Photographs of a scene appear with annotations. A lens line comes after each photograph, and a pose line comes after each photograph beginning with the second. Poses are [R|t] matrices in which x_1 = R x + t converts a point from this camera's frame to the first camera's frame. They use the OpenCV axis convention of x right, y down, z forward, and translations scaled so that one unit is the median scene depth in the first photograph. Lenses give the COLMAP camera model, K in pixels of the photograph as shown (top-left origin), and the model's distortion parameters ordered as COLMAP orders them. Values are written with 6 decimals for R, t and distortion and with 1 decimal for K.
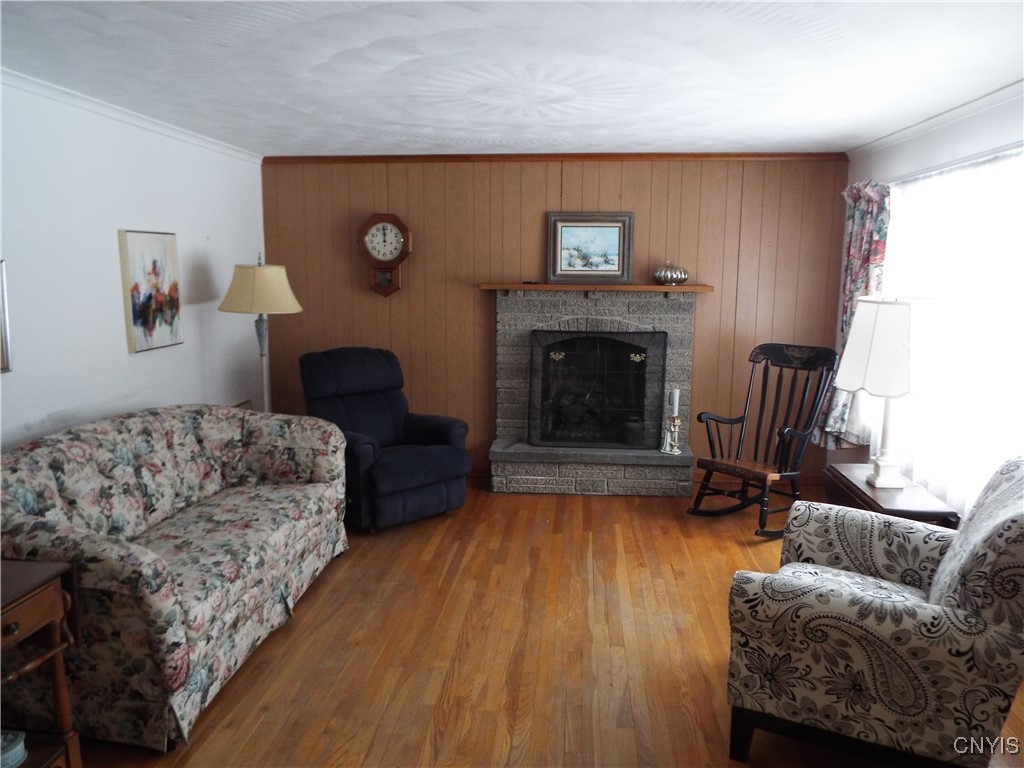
lens RADIAL K [[740.5, 0, 515.7], [0, 740.5, 390.2], [0, 0, 1]] dist [-0.031069, 0.026182]
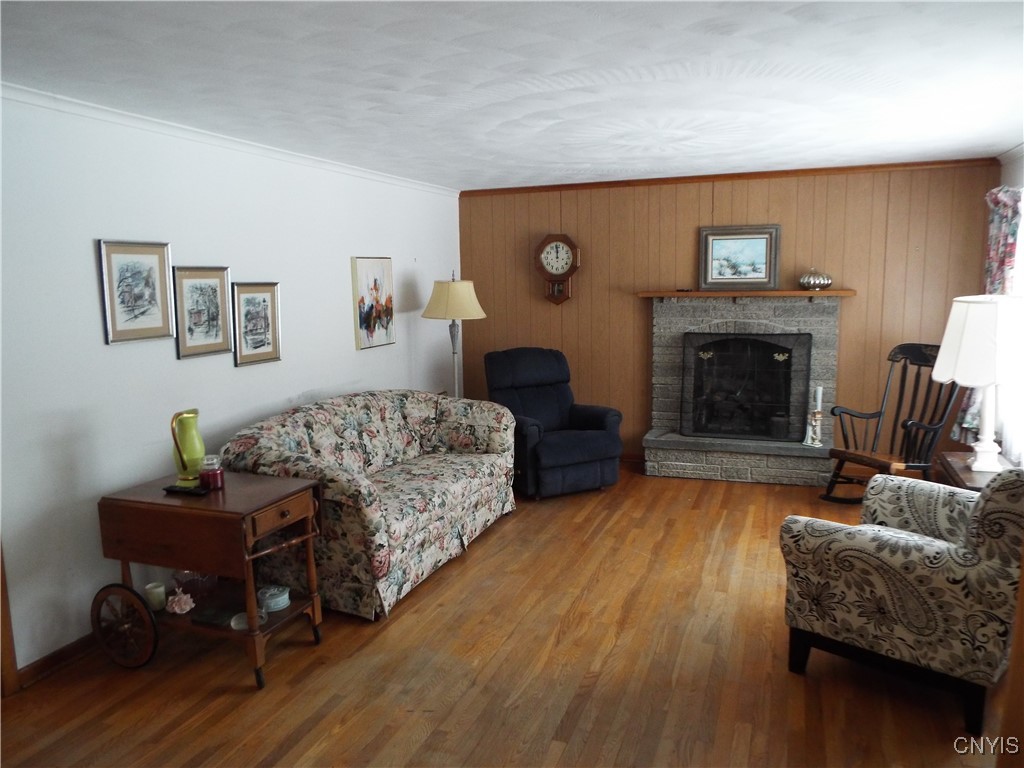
lens RADIAL K [[740.5, 0, 515.7], [0, 740.5, 390.2], [0, 0, 1]] dist [-0.031069, 0.026182]
pose [[0.963136, 0.015164, -0.268587, 0.093073], [-0.018577, 0.999776, -0.010169, 0.026410], [0.268372, 0.014783, 0.963202, -0.174182]]
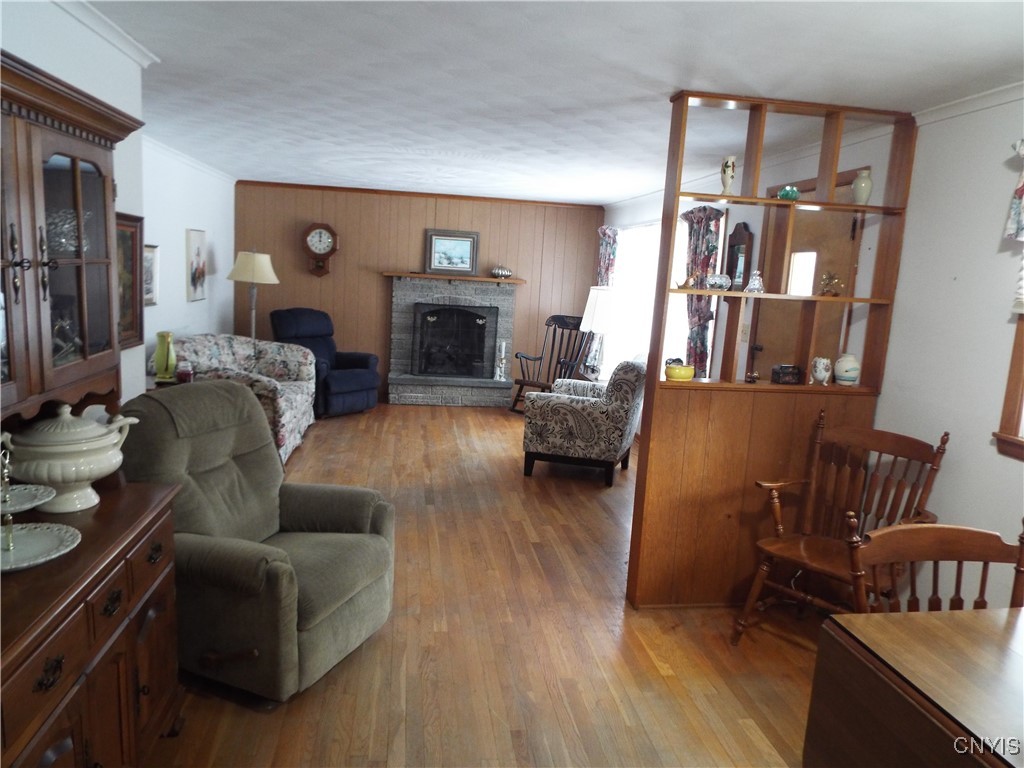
lens RADIAL K [[740.5, 0, 515.7], [0, 740.5, 390.2], [0, 0, 1]] dist [-0.031069, 0.026182]
pose [[0.973111, 0.015029, 0.229846, -0.154546], [-0.016073, 0.999867, 0.002673, 0.117345], [-0.229776, -0.006296, 0.973223, -0.706291]]
